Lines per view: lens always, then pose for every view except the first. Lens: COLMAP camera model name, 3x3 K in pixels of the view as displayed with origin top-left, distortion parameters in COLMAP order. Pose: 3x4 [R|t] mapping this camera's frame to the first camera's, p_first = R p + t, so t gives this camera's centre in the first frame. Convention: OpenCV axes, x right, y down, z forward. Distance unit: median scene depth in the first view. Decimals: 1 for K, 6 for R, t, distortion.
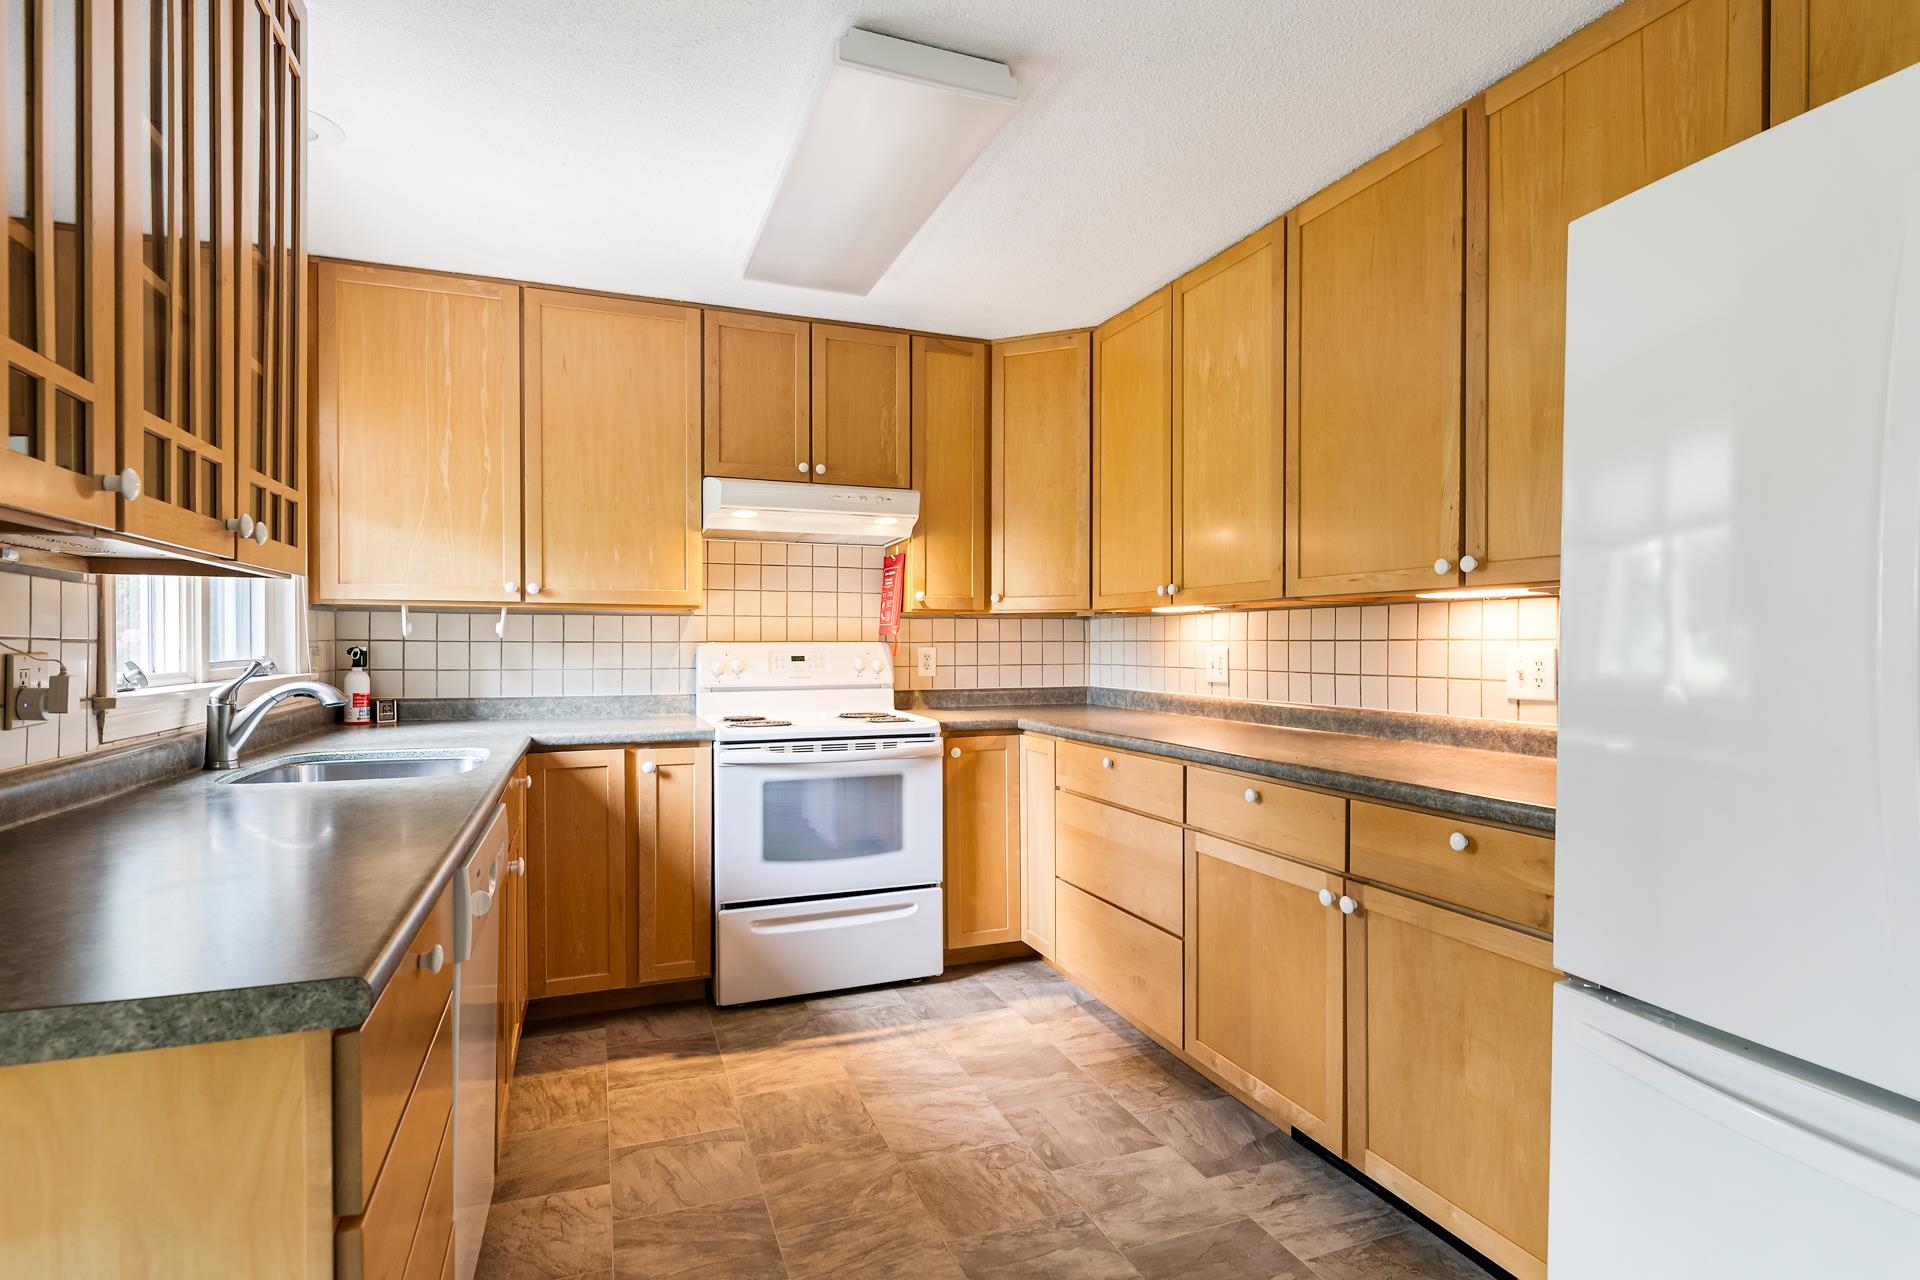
lens RADIAL K [[959.9, 0, 970.9], [0, 959.9, 646.3], [0, 0, 1]] dist [0.003453, -0.000892]
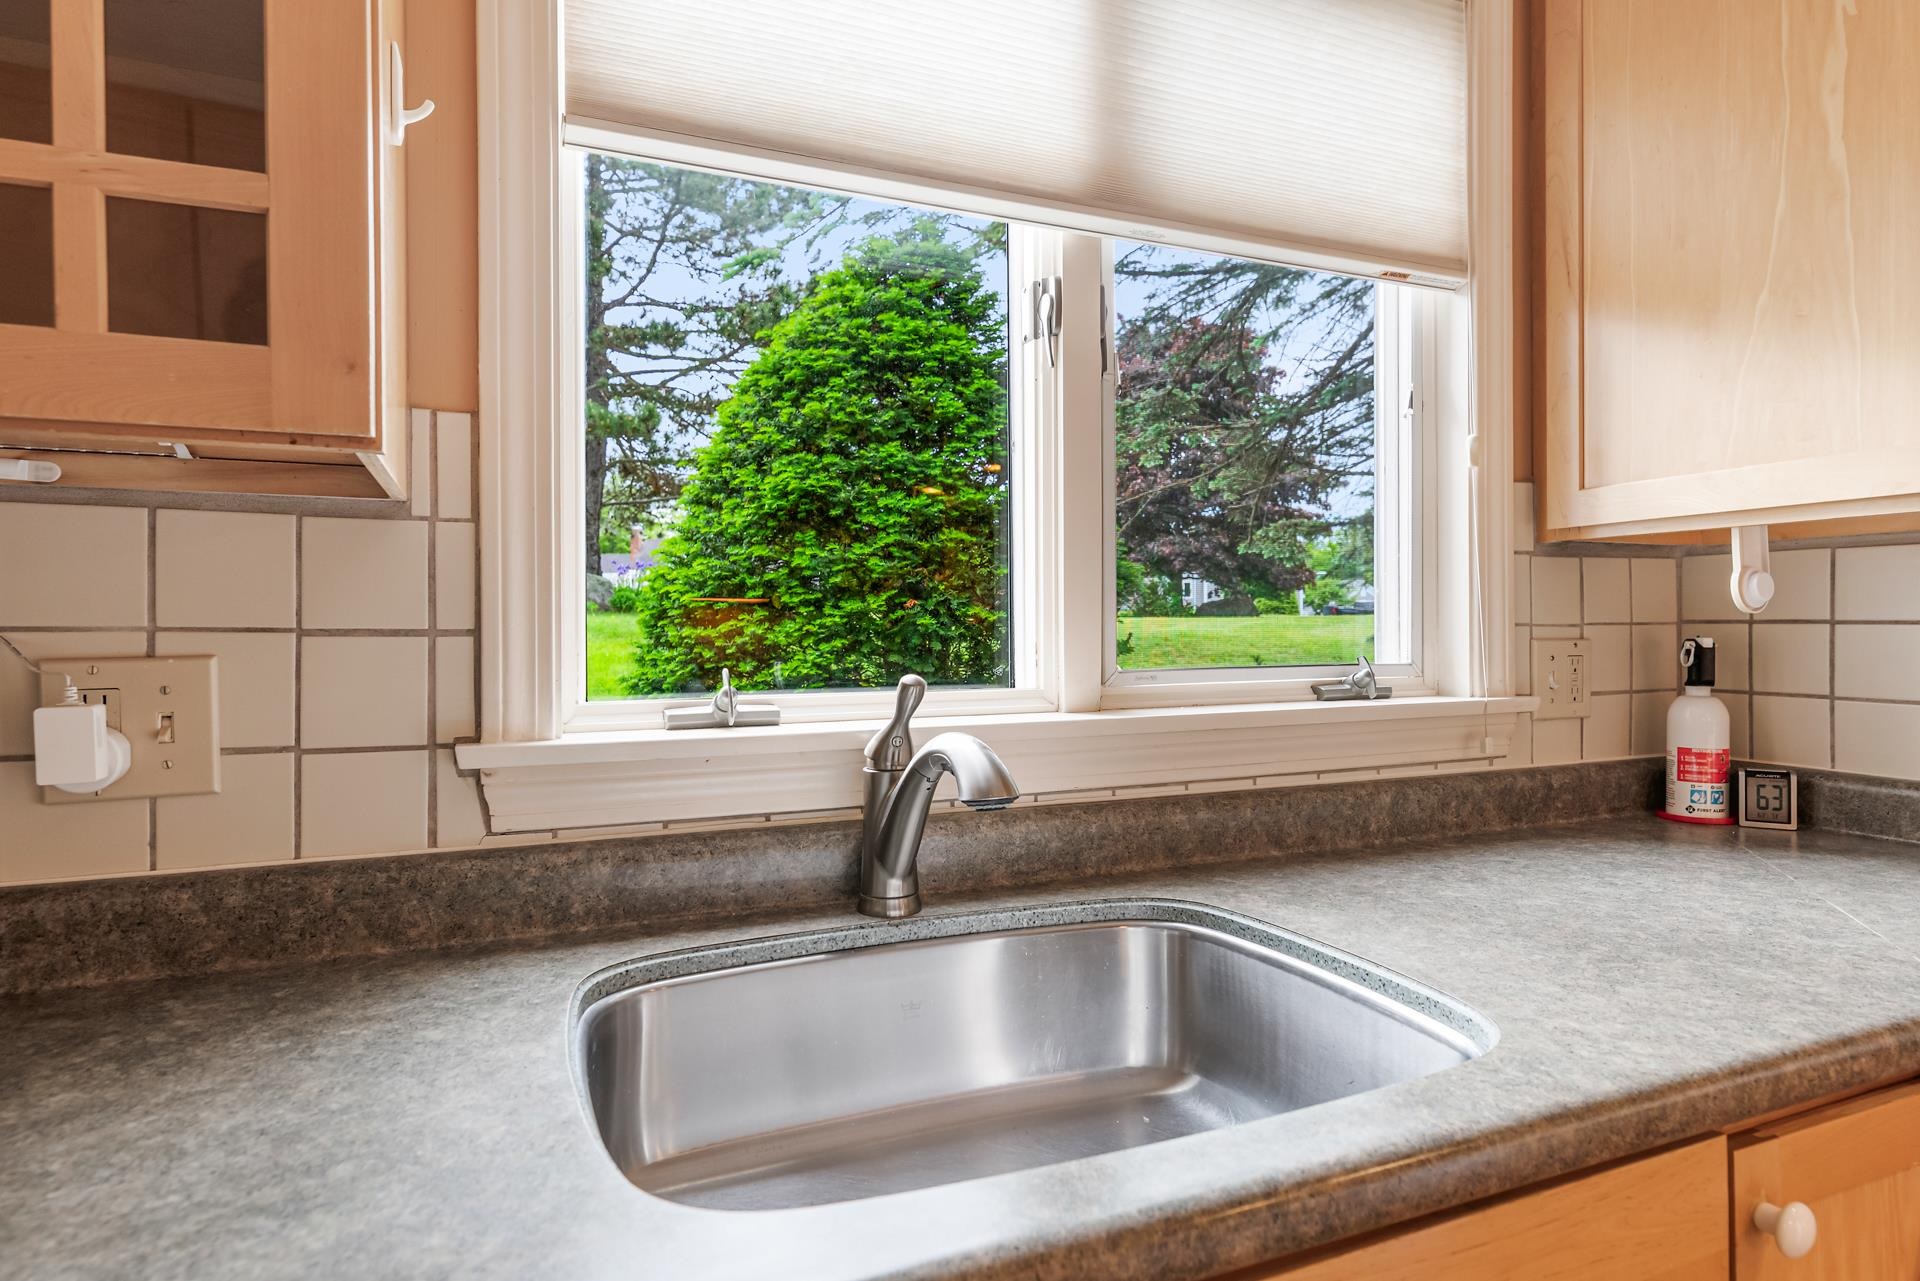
lens RADIAL K [[1072.0, 0, 967.5], [0, 1072.0, 647.3], [0, 0, 1]] dist [0.007464, -0.003912]
pose [[0.028378, 0.021074, -0.999375, -0.183896], [-0.001542, 0.999777, 0.021039, -0.005402], [0.999596, 0.000944, 0.028404, 0.712162]]
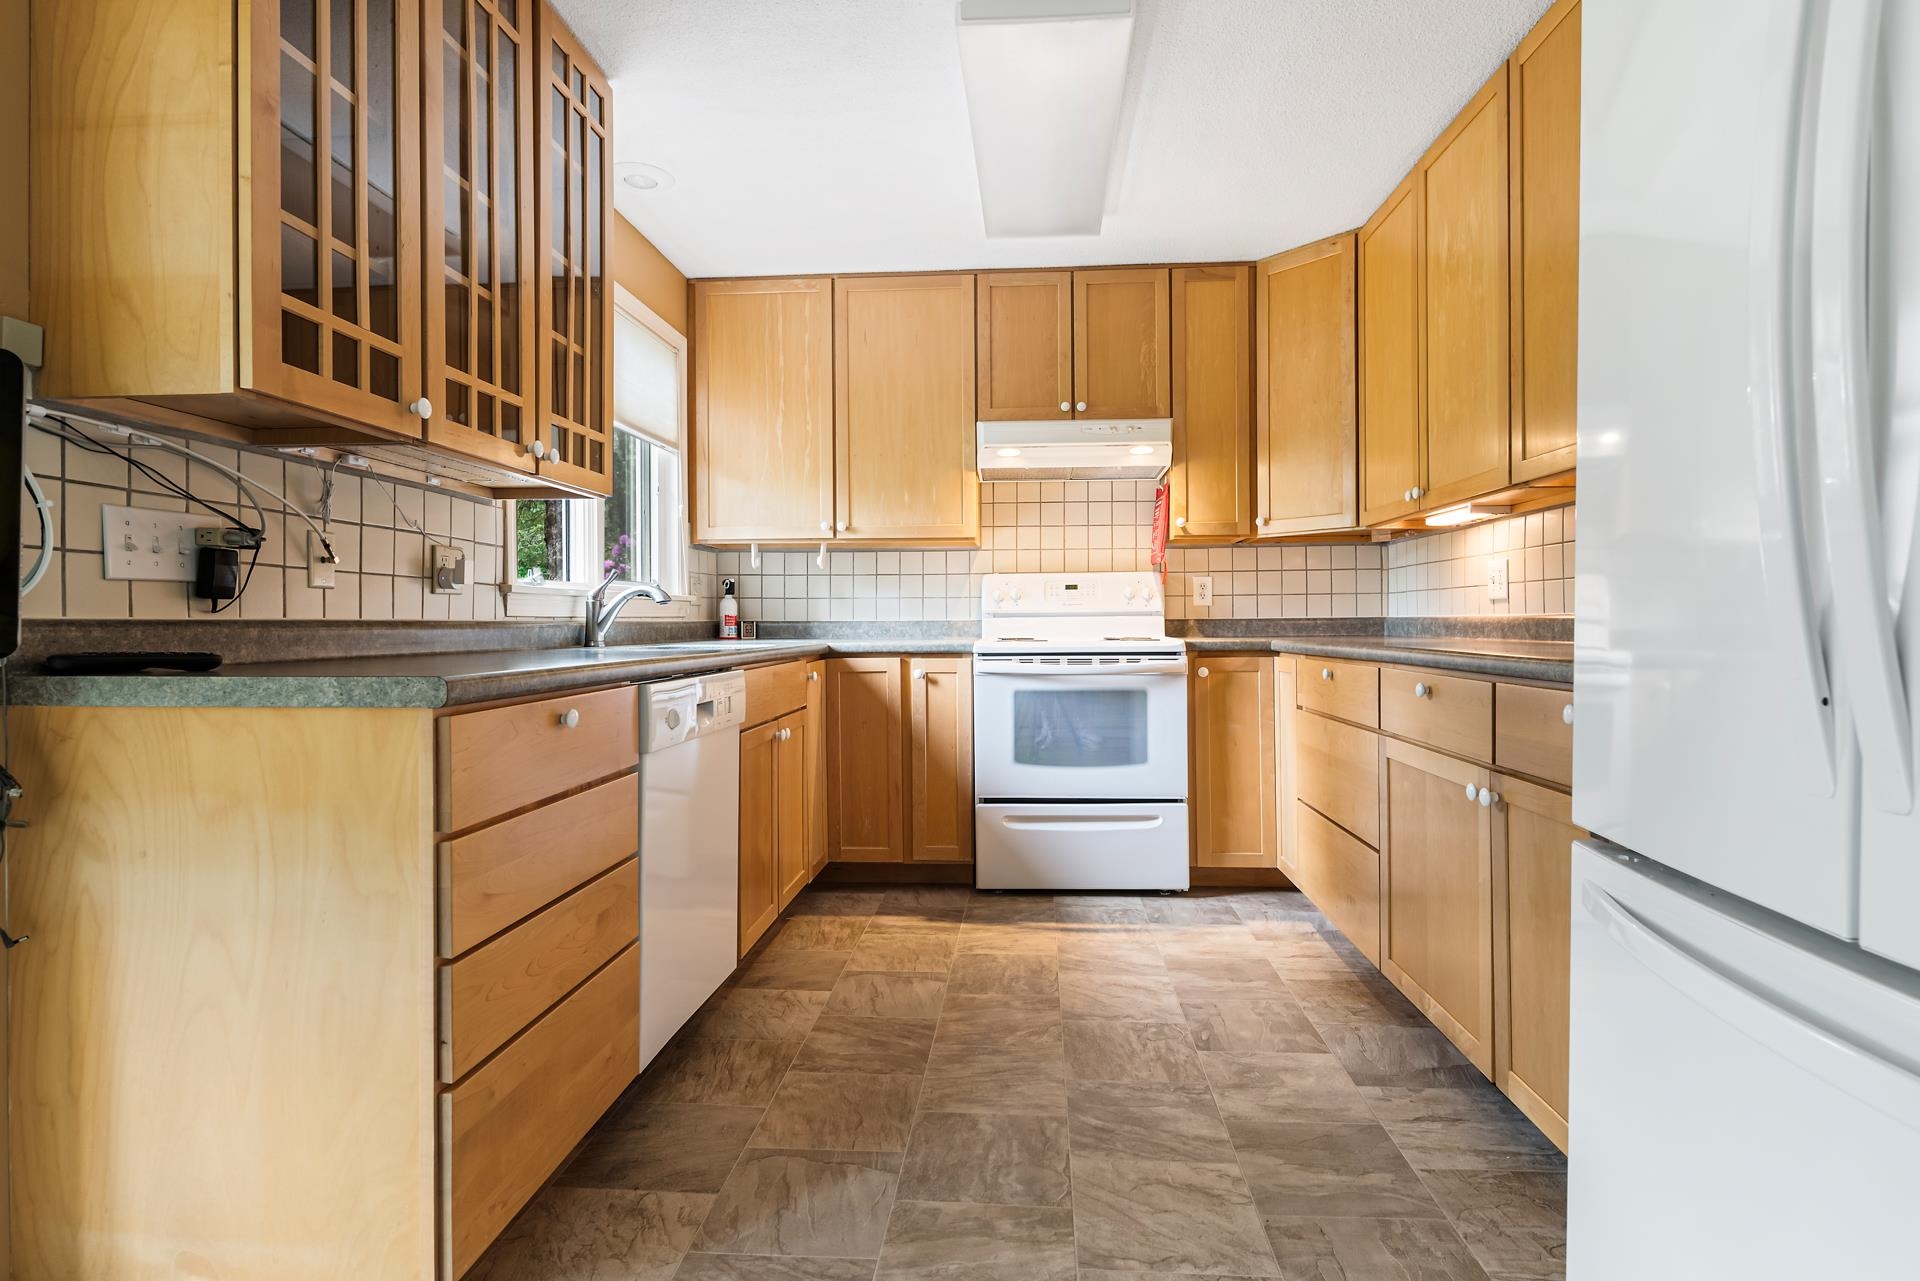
lens RADIAL K [[953.0, 0, 971.9], [0, 953.0, 621.1], [0, 0, 1]] dist [0.001297, -0.000604]
pose [[0.904204, -0.003905, -0.427083, 0.213757], [0.002668, 0.999990, -0.003495, 0.066376], [0.427093, 0.002020, 0.904206, -0.012439]]
